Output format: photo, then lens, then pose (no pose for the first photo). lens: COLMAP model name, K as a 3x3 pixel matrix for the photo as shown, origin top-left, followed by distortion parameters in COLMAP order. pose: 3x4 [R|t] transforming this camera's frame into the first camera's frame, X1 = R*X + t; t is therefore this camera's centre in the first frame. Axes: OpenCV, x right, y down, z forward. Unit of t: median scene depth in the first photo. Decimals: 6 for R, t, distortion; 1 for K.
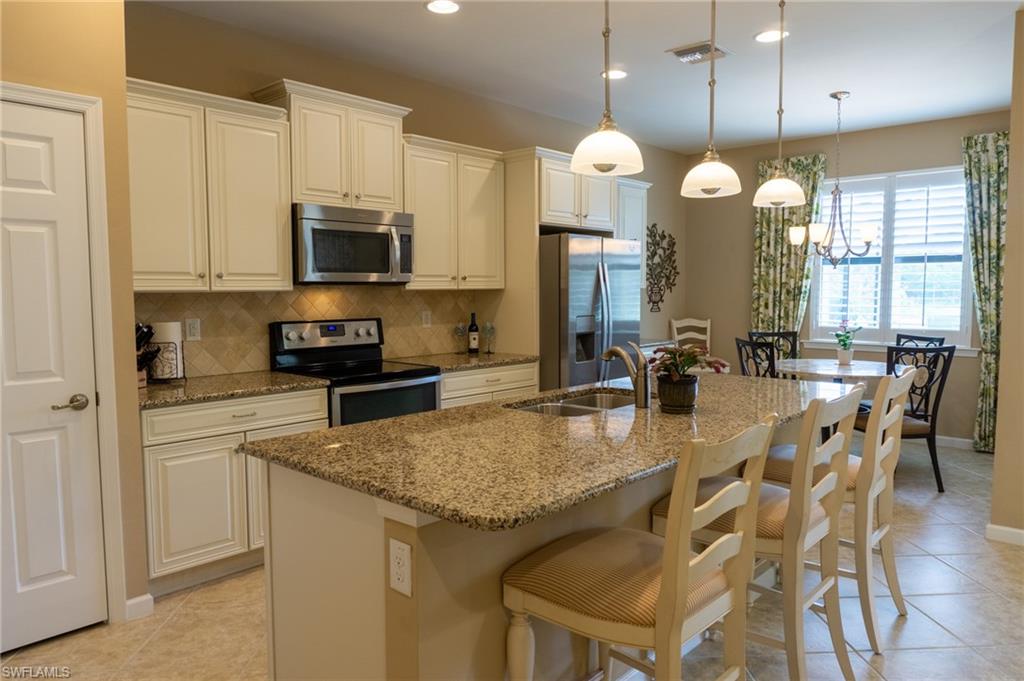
lens RADIAL K [[671.5, 0, 504.7], [0, 671.5, 339.5], [0, 0, 1]] dist [-0.017640, -0.001824]
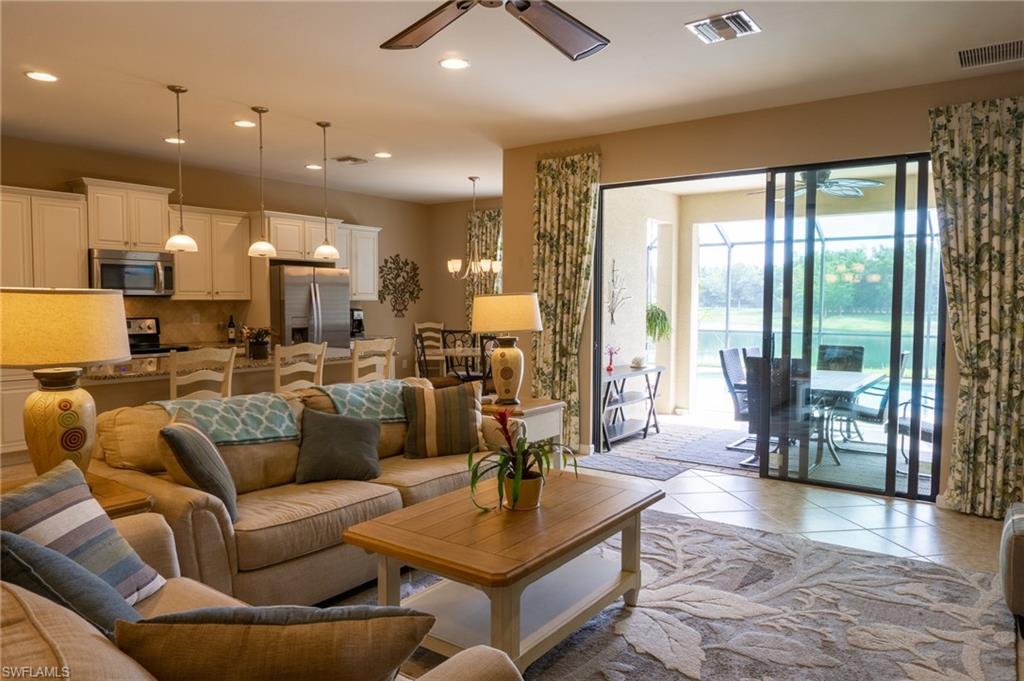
lens RADIAL K [[671.5, 0, 495.7], [0, 671.5, 338.8], [0, 0, 1]] dist [-0.017640, -0.001824]
pose [[0.993469, 0.000196, 0.114102, 0.407352], [0.001981, 0.999818, -0.018964, 0.047122], [-0.114085, 0.019066, 0.993288, -0.629452]]
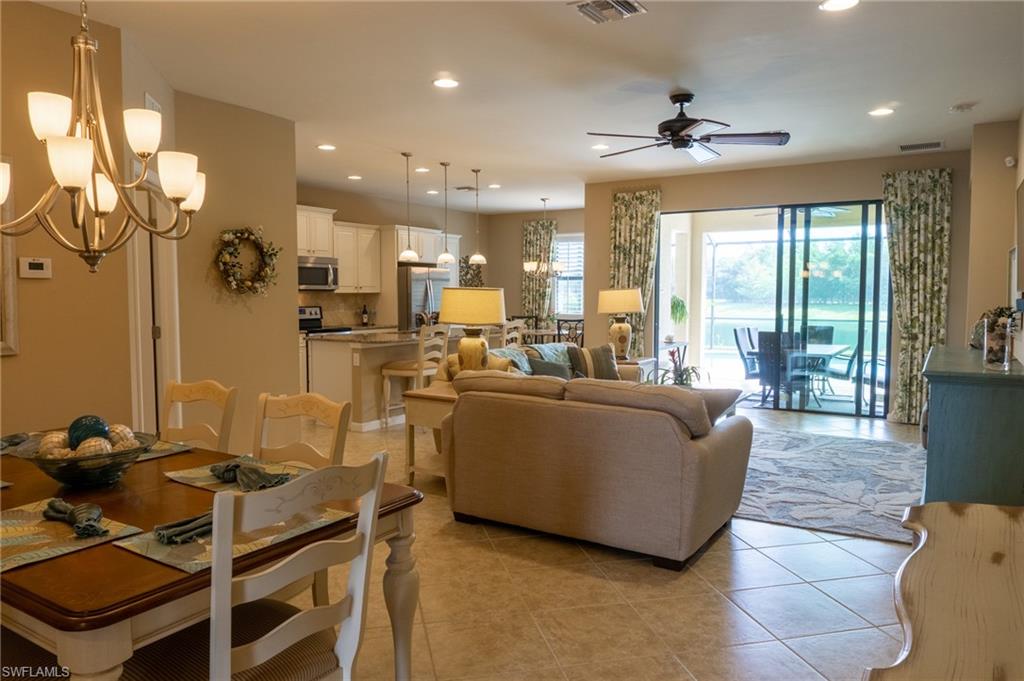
lens RADIAL K [[671.5, 0, 496.7], [0, 671.5, 336.6], [0, 0, 1]] dist [-0.017640, -0.001824]
pose [[0.985026, -0.007200, 0.172255, -0.005101], [0.009038, 0.999910, -0.009887, 0.084287], [-0.172168, 0.011296, 0.985003, -1.110262]]
